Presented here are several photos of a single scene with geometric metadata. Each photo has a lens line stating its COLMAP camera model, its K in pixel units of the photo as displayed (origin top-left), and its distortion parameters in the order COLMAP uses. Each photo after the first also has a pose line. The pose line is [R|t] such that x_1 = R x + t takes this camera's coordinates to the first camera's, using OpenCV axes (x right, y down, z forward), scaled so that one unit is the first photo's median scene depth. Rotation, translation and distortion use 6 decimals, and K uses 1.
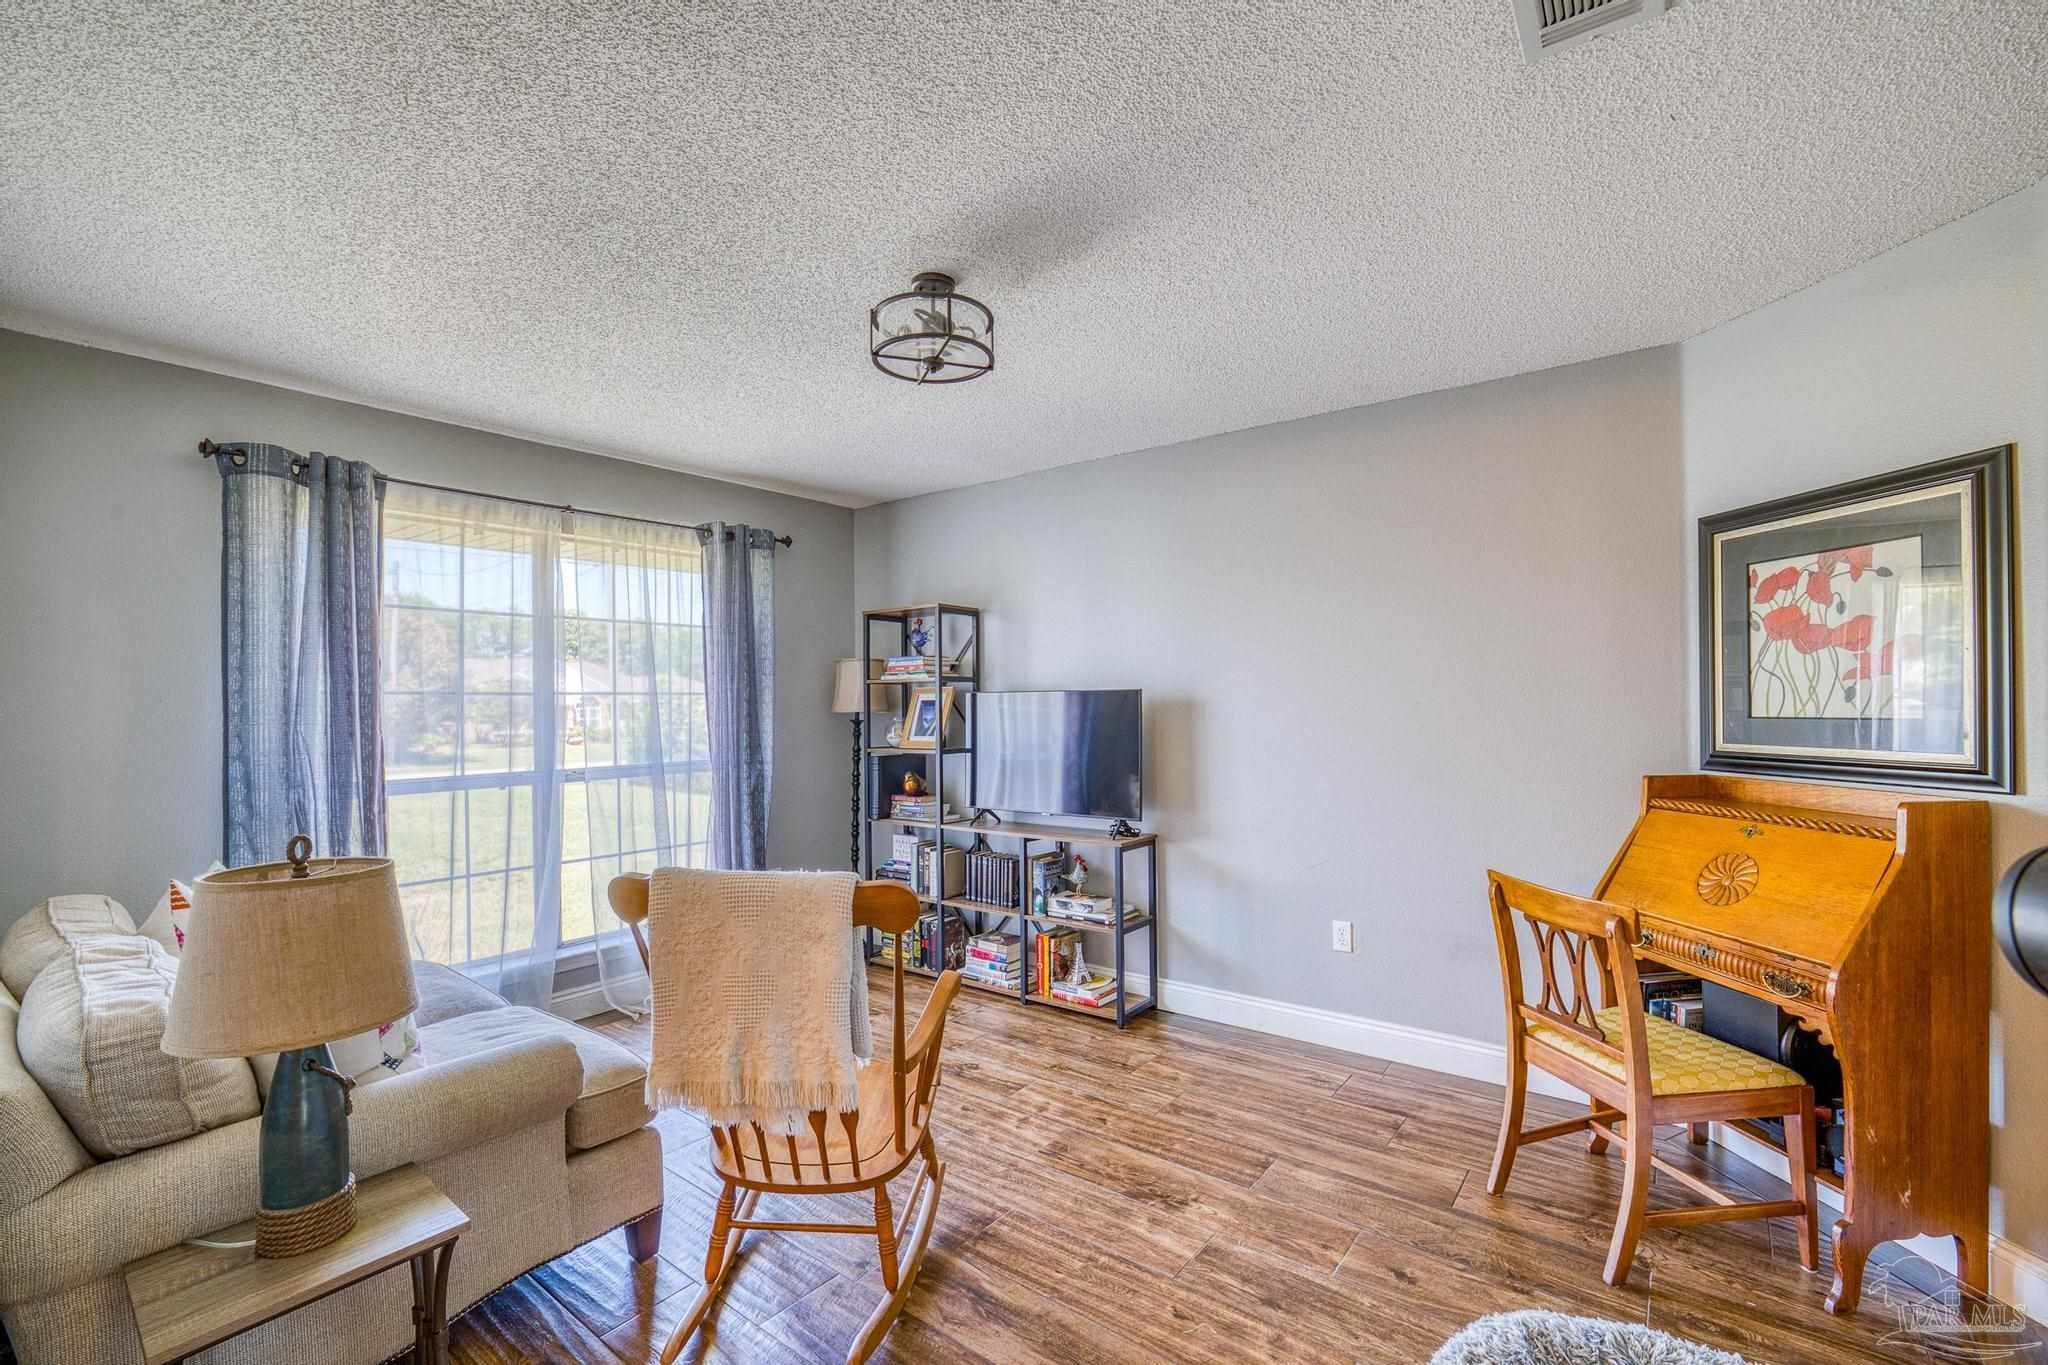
lens RADIAL K [[888.8, 0, 1027.3], [0, 888.8, 689.5], [0, 0, 1]] dist [-0.033371, 0.012034]
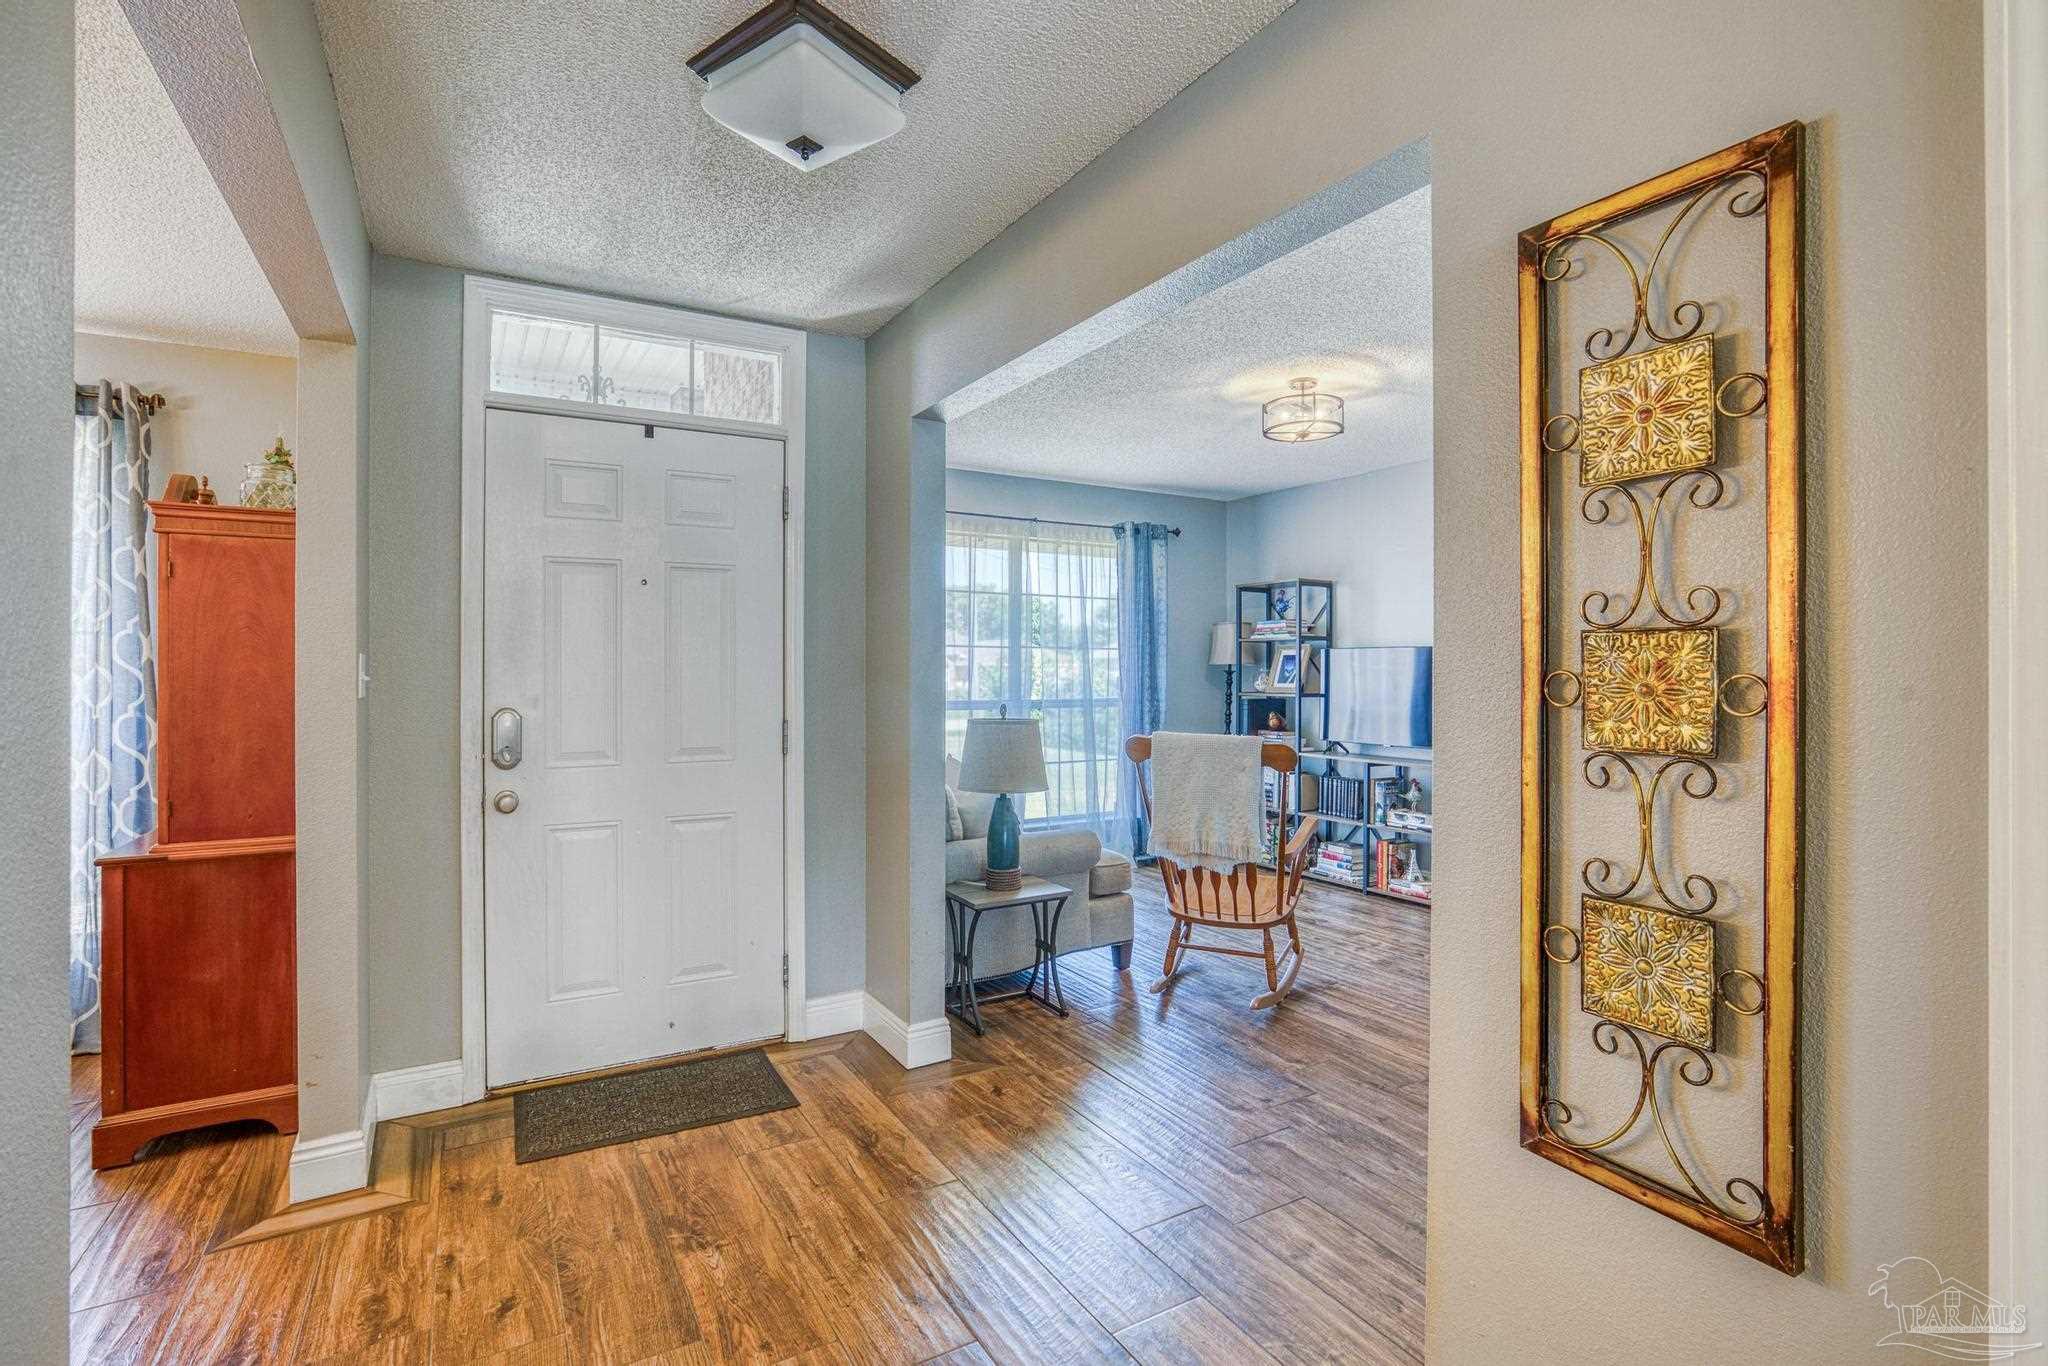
lens RADIAL K [[888.8, 0, 1005.6], [0, 888.8, 660.3], [0, 0, 1]] dist [-0.033371, 0.012034]
pose [[0.918518, 0.011800, -0.395203, 0.016697], [-0.008340, 0.999910, 0.010473, 0.010385], [0.395292, -0.006324, 0.918534, -0.330894]]
